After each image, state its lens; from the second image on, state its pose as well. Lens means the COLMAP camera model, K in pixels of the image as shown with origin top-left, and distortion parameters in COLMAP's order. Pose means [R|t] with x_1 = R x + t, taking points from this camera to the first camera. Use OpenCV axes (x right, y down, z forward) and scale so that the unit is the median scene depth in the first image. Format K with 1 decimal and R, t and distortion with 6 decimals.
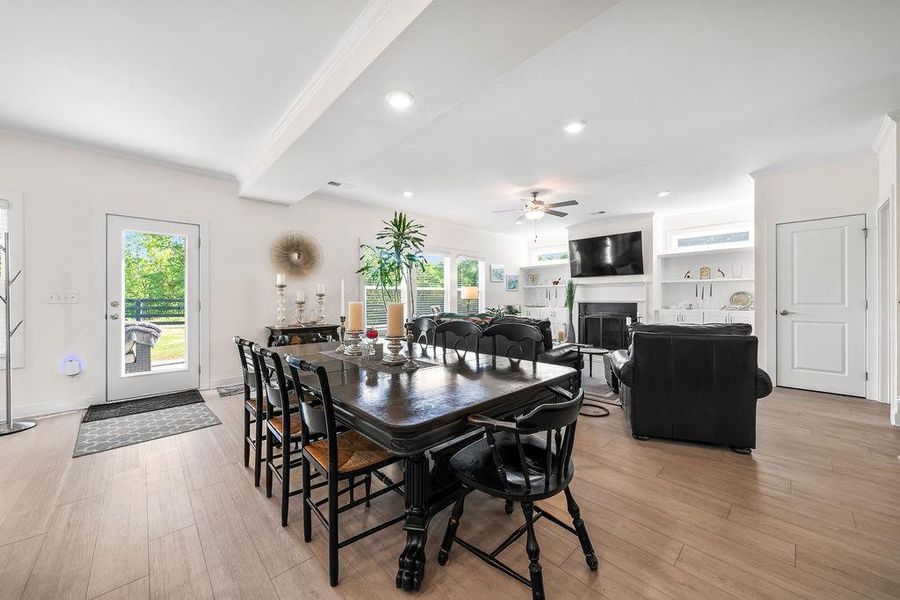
lens RADIAL K [[331.0, 0, 450.0], [0, 331.0, 300.0], [0, 0, 1]] dist [0.000522, -0.000046]
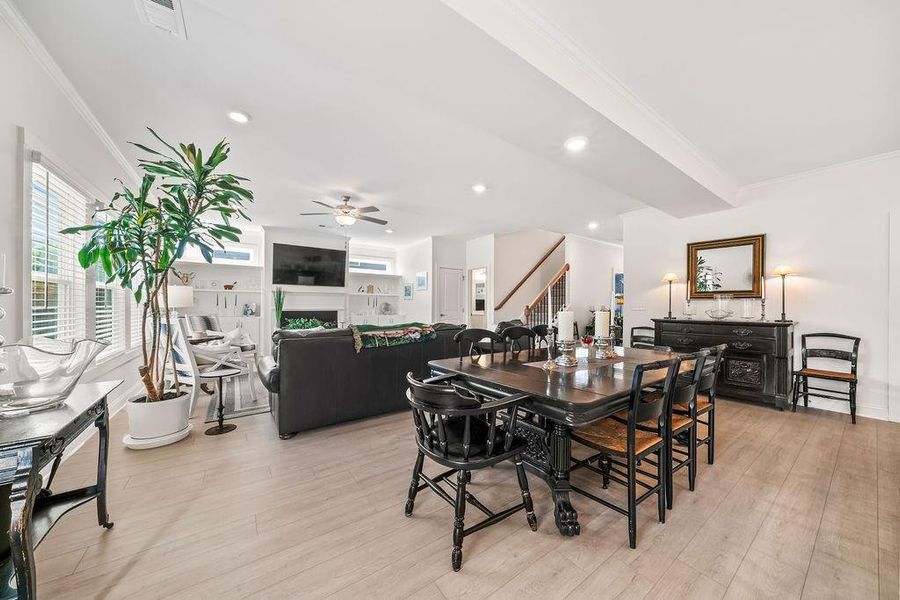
lens RADIAL K [[310.0, 0, 452.9], [0, 310.0, 307.6], [0, 0, 1]] dist [-0.003574, -0.000033]
pose [[0.140103, 0.001247, 0.990136, -0.520827], [-0.000930, 0.999999, -0.001128, -0.002080], [-0.990136, -0.000763, 0.140104, 0.498863]]
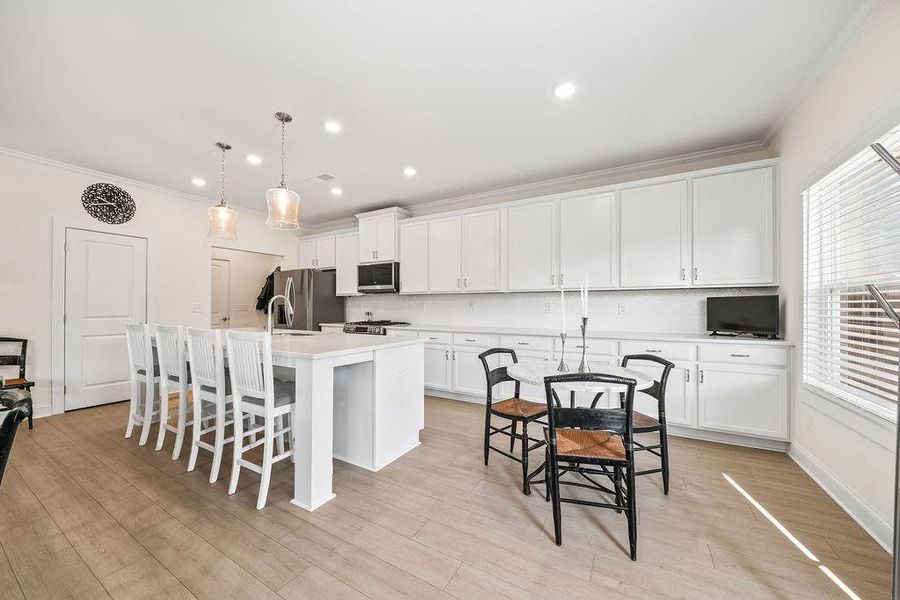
lens RADIAL K [[331.0, 0, 442.1], [0, 331.0, 305.9], [0, 0, 1]] dist [-0.002291, -0.000271]
pose [[-0.962729, 0.002095, -0.270459, -0.405013], [0.001474, 0.999996, 0.002499, -0.007502], [0.270463, 0.002007, -0.962728, 0.599836]]
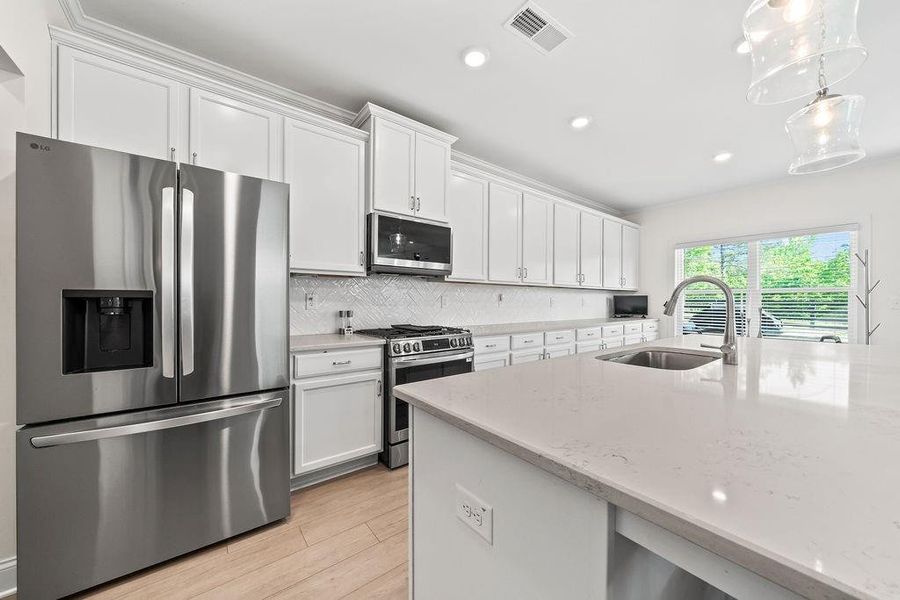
lens RADIAL K [[323.3, 0, 449.7], [0, 323.3, 301.6], [0, 0, 1]] dist [-0.001443, -0.000122]
pose [[-0.095085, 0.006430, -0.995448, -0.015349], [-0.008933, 0.999933, 0.007312, -0.004944], [0.995429, 0.009587, -0.095022, -0.201289]]
